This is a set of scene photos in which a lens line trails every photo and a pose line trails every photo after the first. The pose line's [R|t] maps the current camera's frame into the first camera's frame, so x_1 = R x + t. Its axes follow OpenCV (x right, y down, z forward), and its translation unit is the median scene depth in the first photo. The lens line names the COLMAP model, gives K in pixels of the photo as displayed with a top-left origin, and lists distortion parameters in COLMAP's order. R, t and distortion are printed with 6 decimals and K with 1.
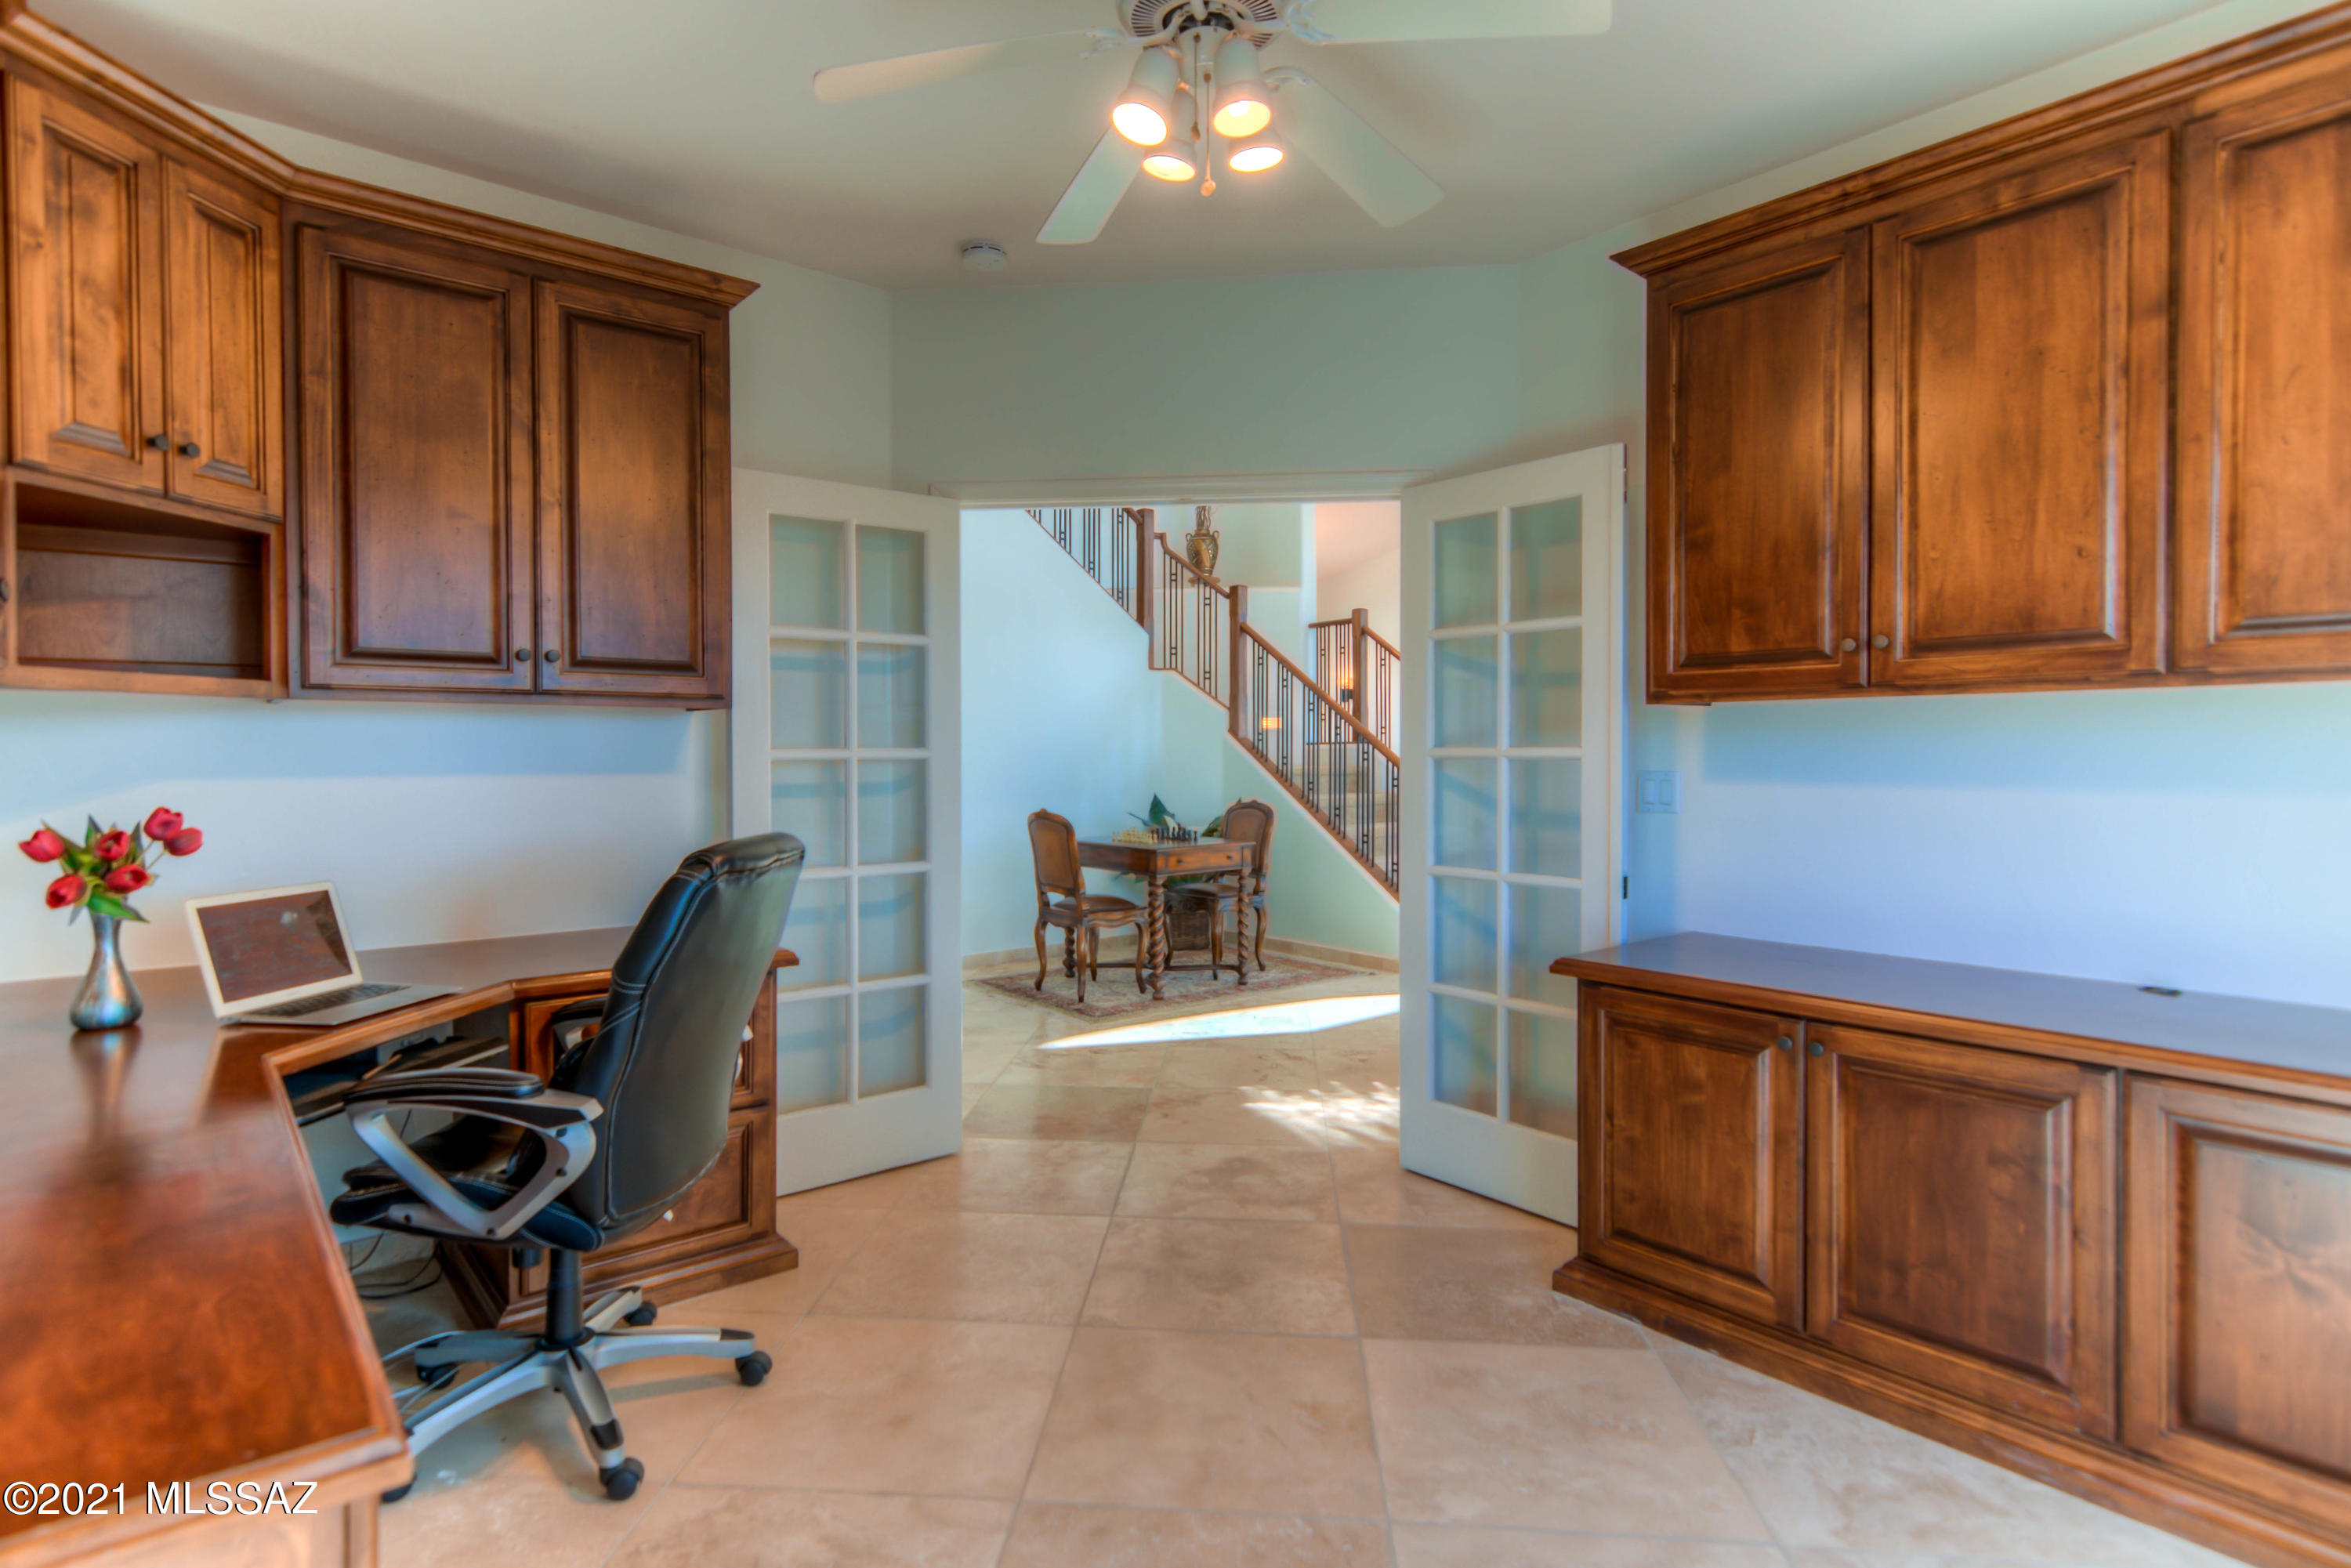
lens RADIAL K [[1216.1, 0, 1175.0], [0, 1216.1, 767.6], [0, 0, 1]] dist [-0.003845, -0.001233]
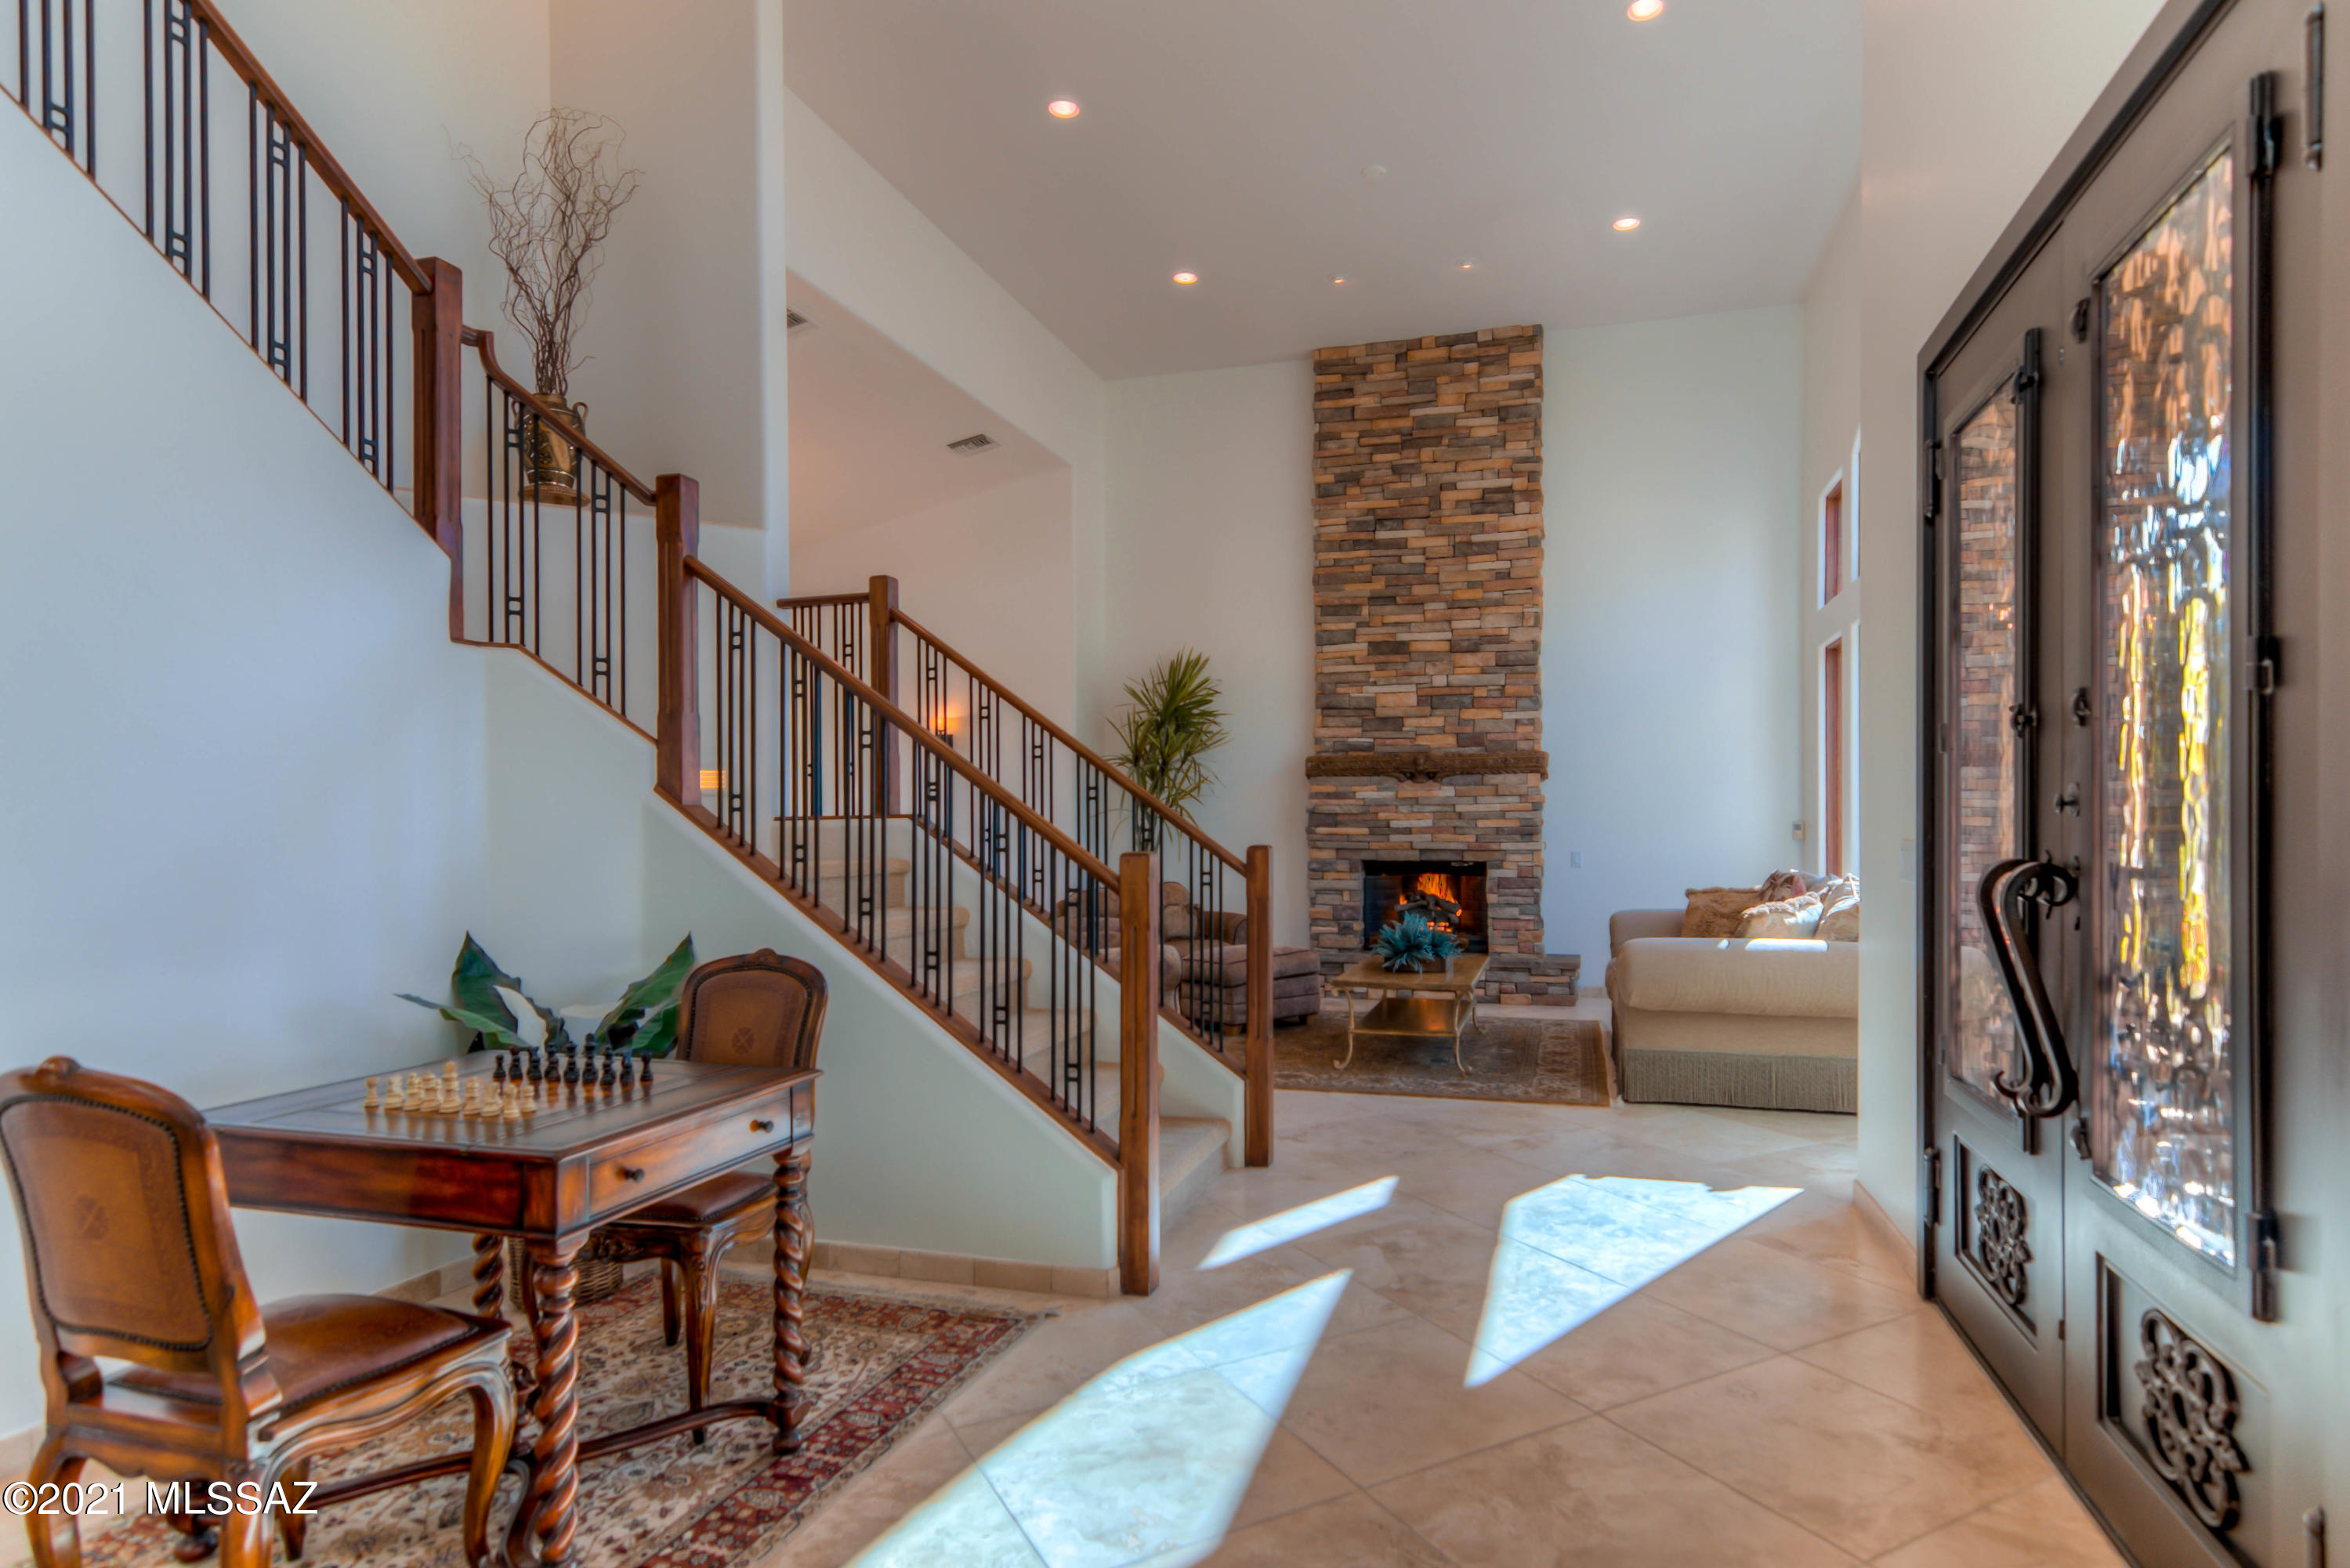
lens RADIAL K [[1215.6, 0, 1235.4], [0, 1215.6, 806.5], [0, 0, 1]] dist [-0.003845, -0.001233]
pose [[0.818936, 0.002903, 0.573878, -0.039565], [0.016703, 0.999443, -0.028891, -0.007141], [-0.573642, 0.033245, 0.818431, 0.506162]]
